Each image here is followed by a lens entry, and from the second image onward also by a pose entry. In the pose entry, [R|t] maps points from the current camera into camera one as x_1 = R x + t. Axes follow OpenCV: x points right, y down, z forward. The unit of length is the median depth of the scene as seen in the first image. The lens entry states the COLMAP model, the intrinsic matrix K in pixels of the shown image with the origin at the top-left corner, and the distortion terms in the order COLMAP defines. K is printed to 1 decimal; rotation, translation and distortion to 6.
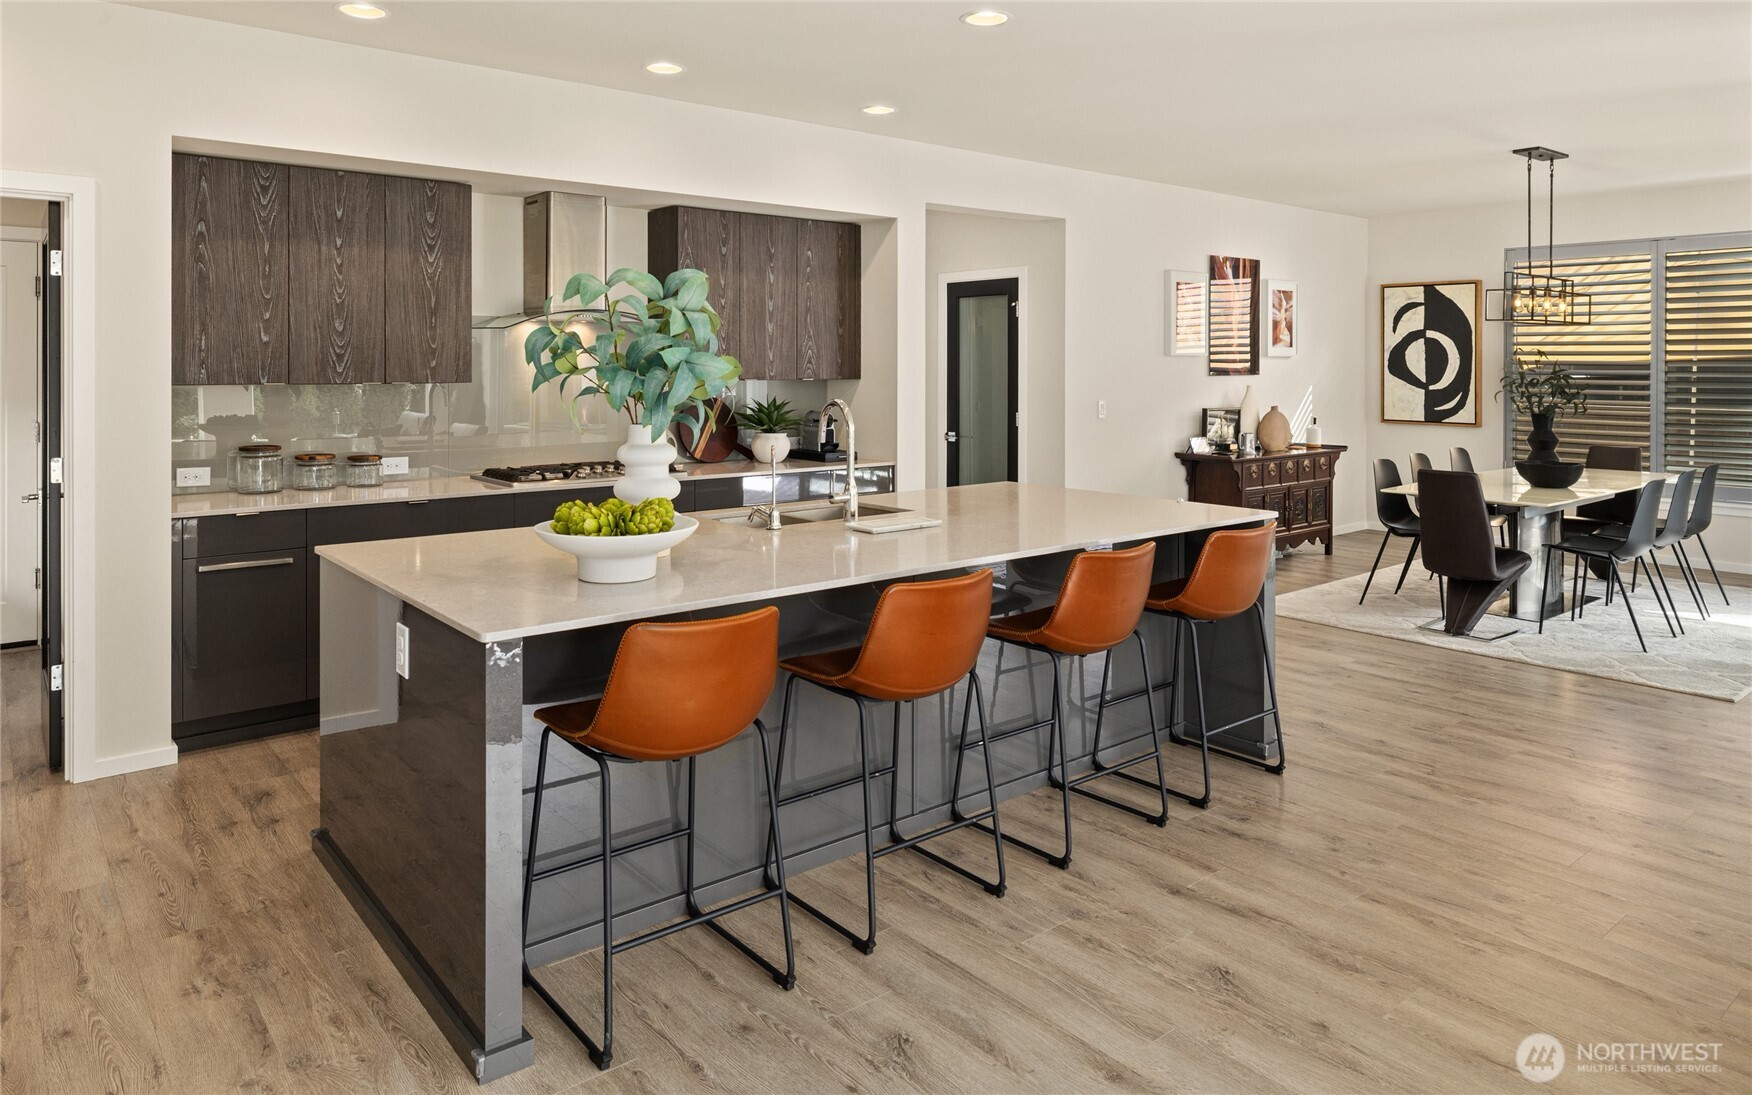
lens RADIAL K [[1088.7, 0, 847.2], [0, 1088.7, 369.3], [0, 0, 1]] dist [-0.002099, -0.001076]
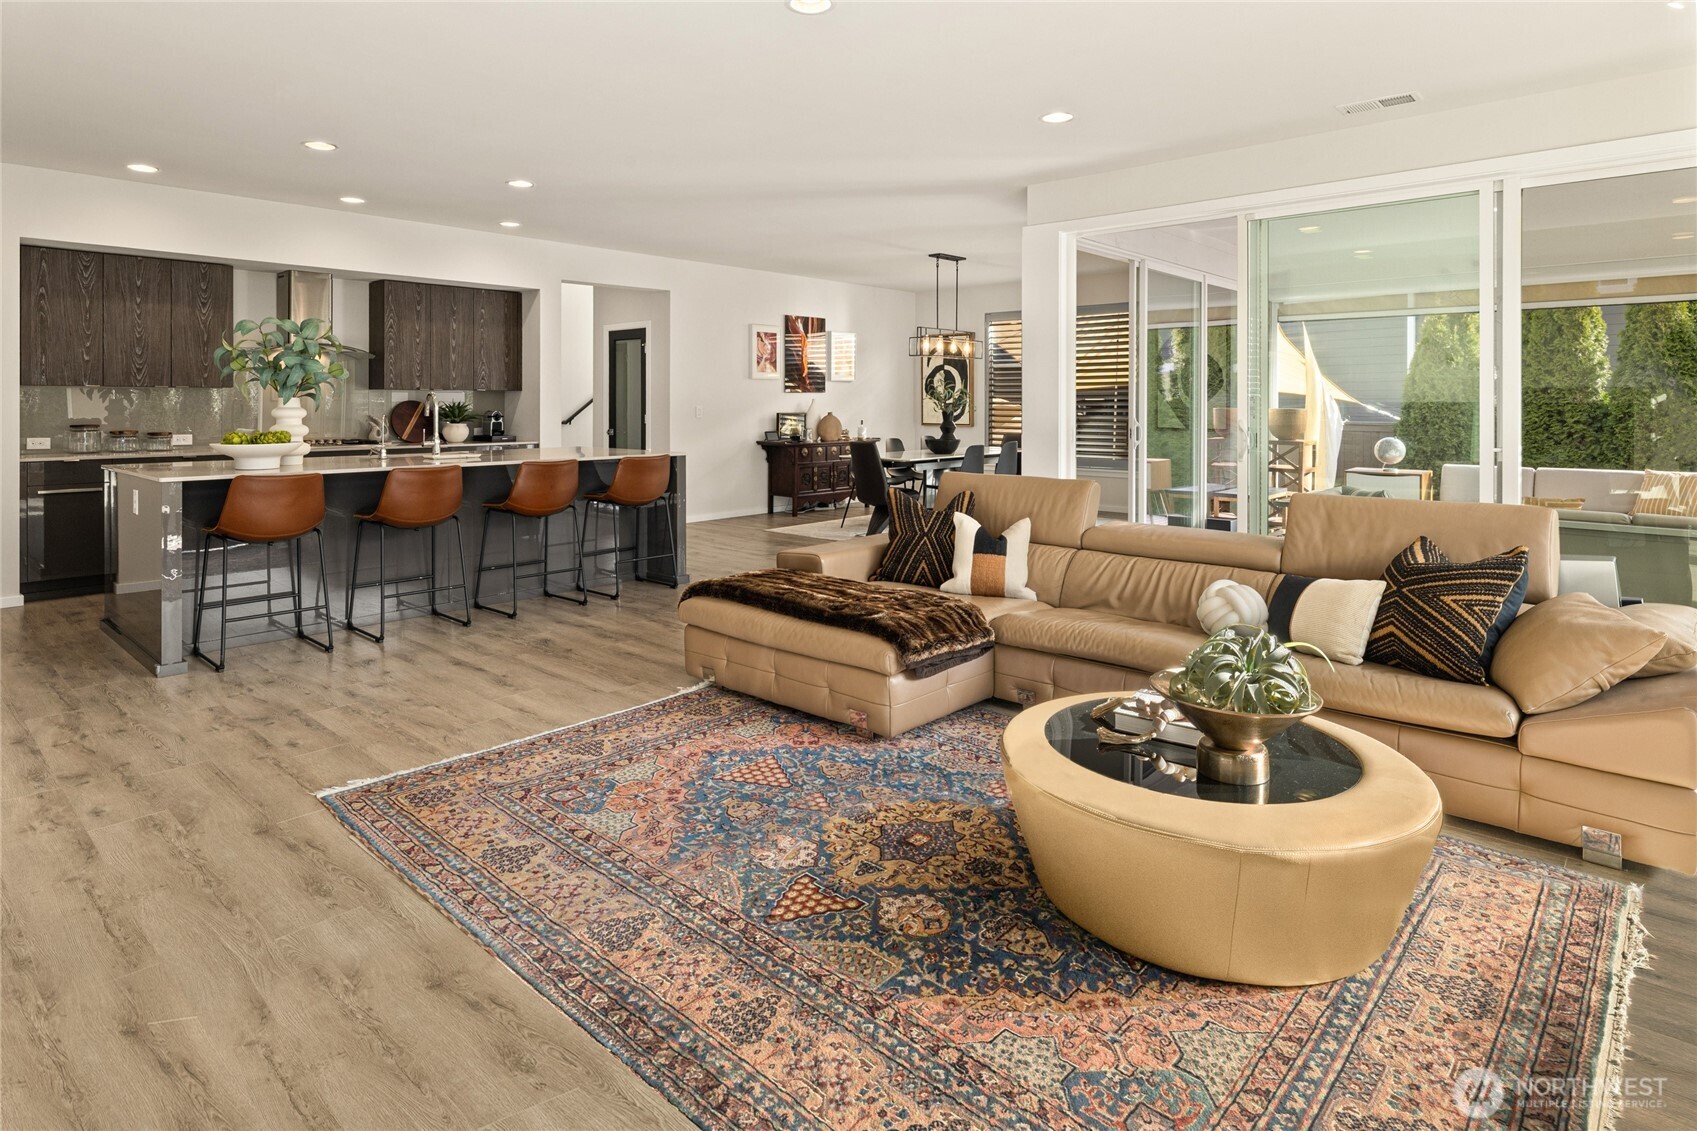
lens RADIAL K [[910.4, 0, 839.4], [0, 910.4, 405.2], [0, 0, 1]] dist [0.000203, 0.000872]
pose [[0.988585, -0.002451, 0.150643, 0.289708], [0.002856, 0.999993, -0.002477, 0.037482], [-0.150635, 0.002879, 0.988585, -0.404278]]
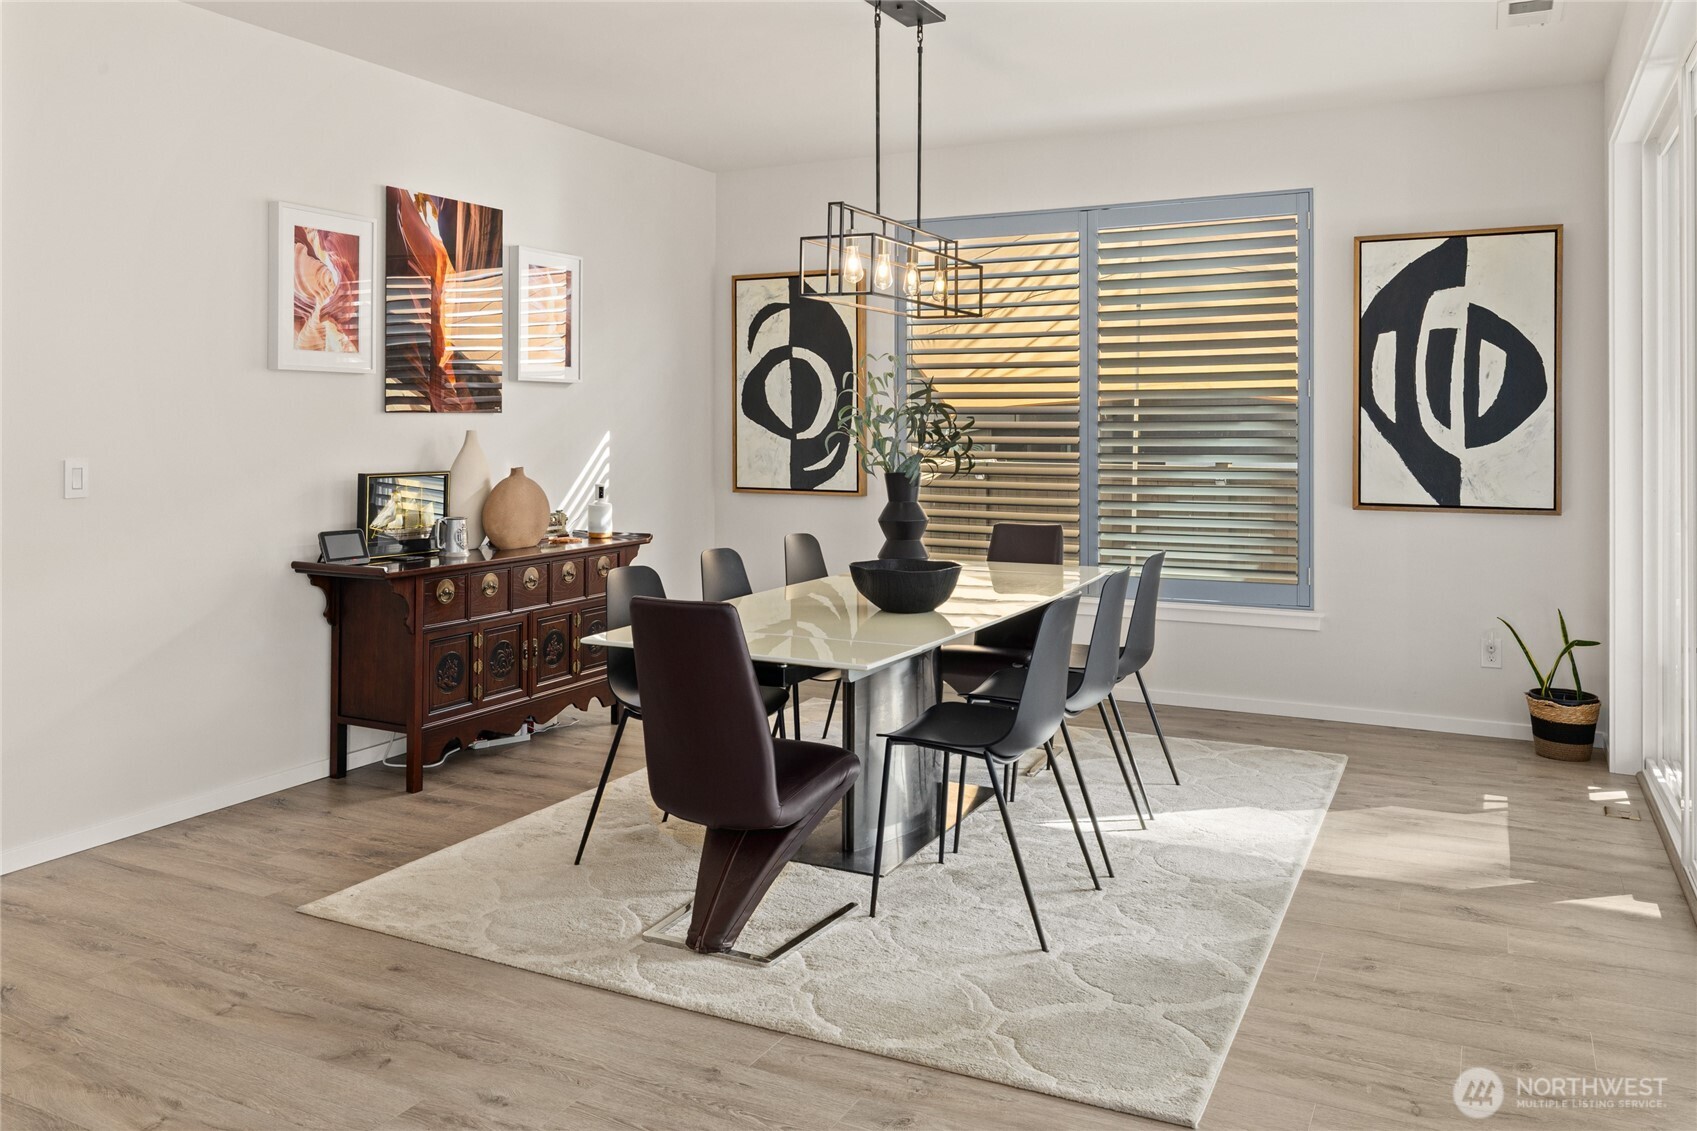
lens RADIAL K [[1280.4, 0, 799.4], [0, 1280.4, 415.0], [0, 0, 1]] dist [-0.002100, 0.000357]
pose [[0.922790, 0.001825, 0.385299, 0.377697], [0.003236, 0.999917, -0.012487, 0.021182], [-0.385289, 0.012770, 0.922707, 0.465667]]
